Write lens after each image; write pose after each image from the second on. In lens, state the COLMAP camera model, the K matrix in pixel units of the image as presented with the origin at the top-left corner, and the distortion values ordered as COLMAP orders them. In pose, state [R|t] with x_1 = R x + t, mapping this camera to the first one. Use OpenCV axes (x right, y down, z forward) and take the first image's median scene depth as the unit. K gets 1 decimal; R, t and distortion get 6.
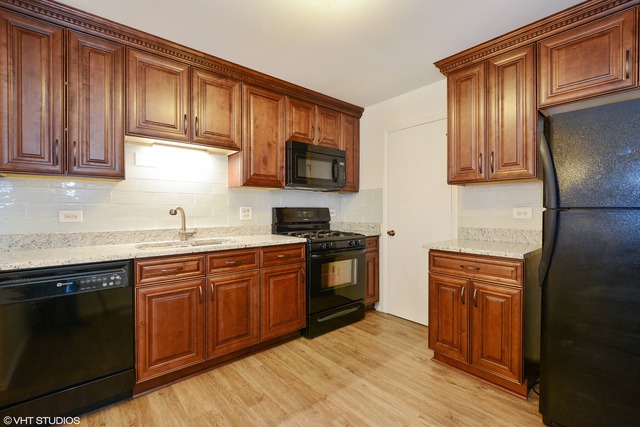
lens RADIAL K [[283.5, 0, 320.0], [0, 283.5, 213.5], [0, 0, 1]] dist [-0.001000, -0.000146]
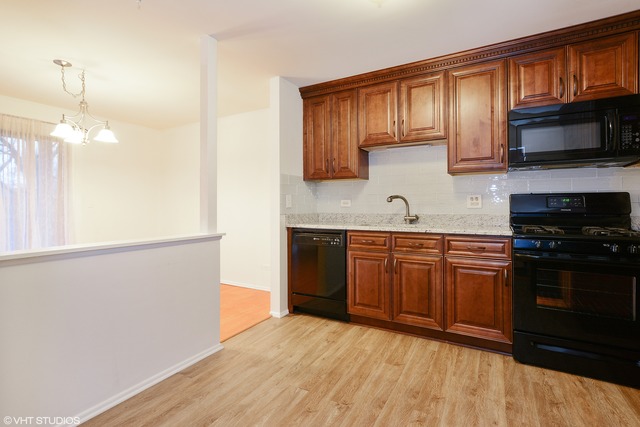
lens RADIAL K [[307.5, 0, 319.8], [0, 307.5, 206.4], [0, 0, 1]] dist [0.001438, 0.000444]
pose [[0.342549, 0.003852, -0.939492, 0.718237], [-0.010527, 0.999945, 0.000262, 0.028919], [0.939441, 0.009800, 0.342571, 0.251480]]
